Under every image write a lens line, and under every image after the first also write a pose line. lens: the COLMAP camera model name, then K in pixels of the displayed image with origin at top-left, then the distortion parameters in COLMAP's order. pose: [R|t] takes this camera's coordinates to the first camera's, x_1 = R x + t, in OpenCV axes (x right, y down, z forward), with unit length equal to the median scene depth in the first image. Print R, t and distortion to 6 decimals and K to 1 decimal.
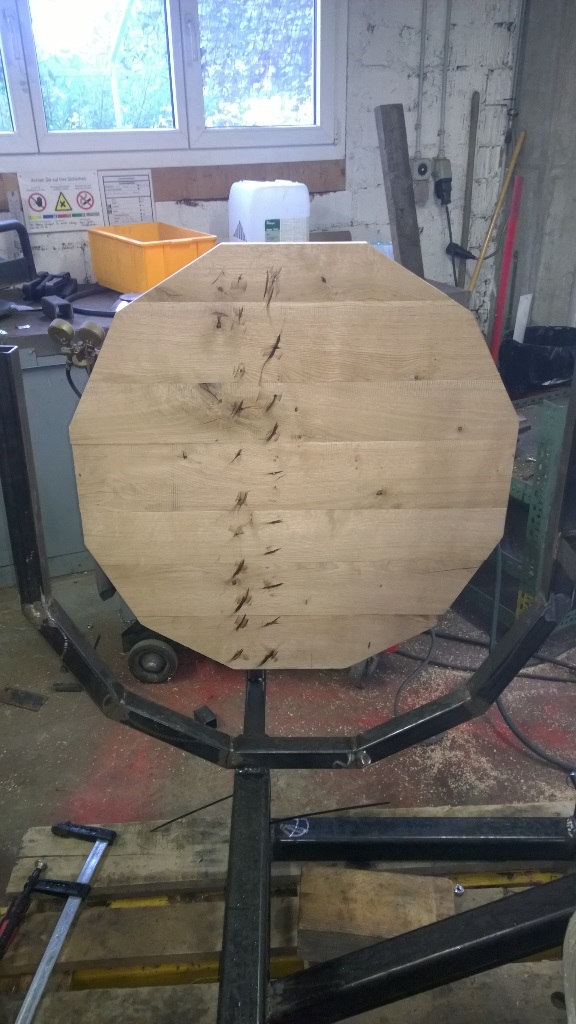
lens RADIAL K [[756.3, 0, 288.0], [0, 756.3, 512.0], [0, 0, 1]] dist [0.079958, -0.000449]
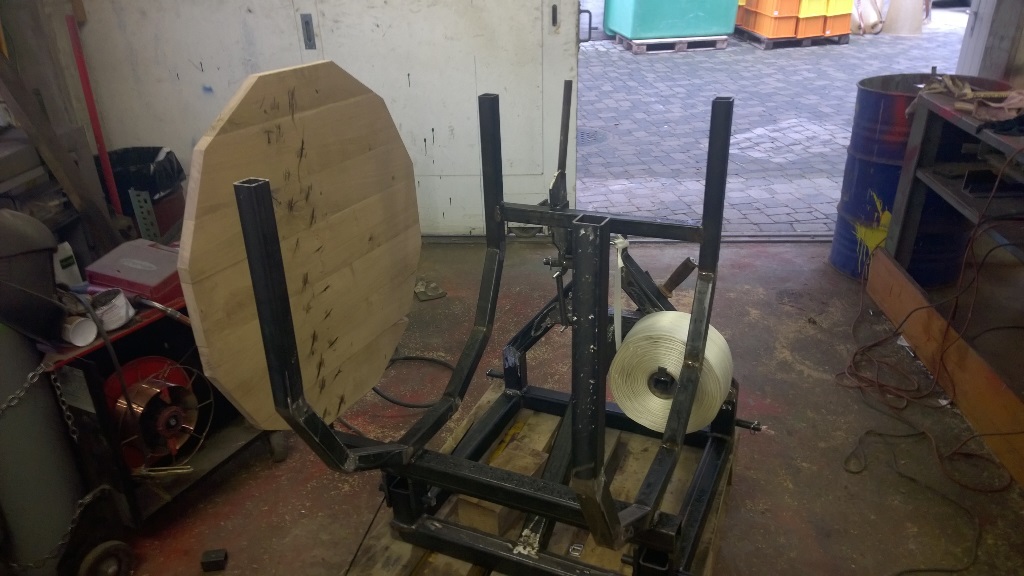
lens RADIAL K [[713.7, 0, 526.6], [0, 713.7, 287.4], [0, 0, 1]] dist [0.006951, 0.000022]
pose [[0.432202, -0.381116, 0.817283, -0.860902], [0.413650, 0.889118, 0.195864, -0.084863], [-0.801308, 0.253416, 0.541927, 0.106044]]
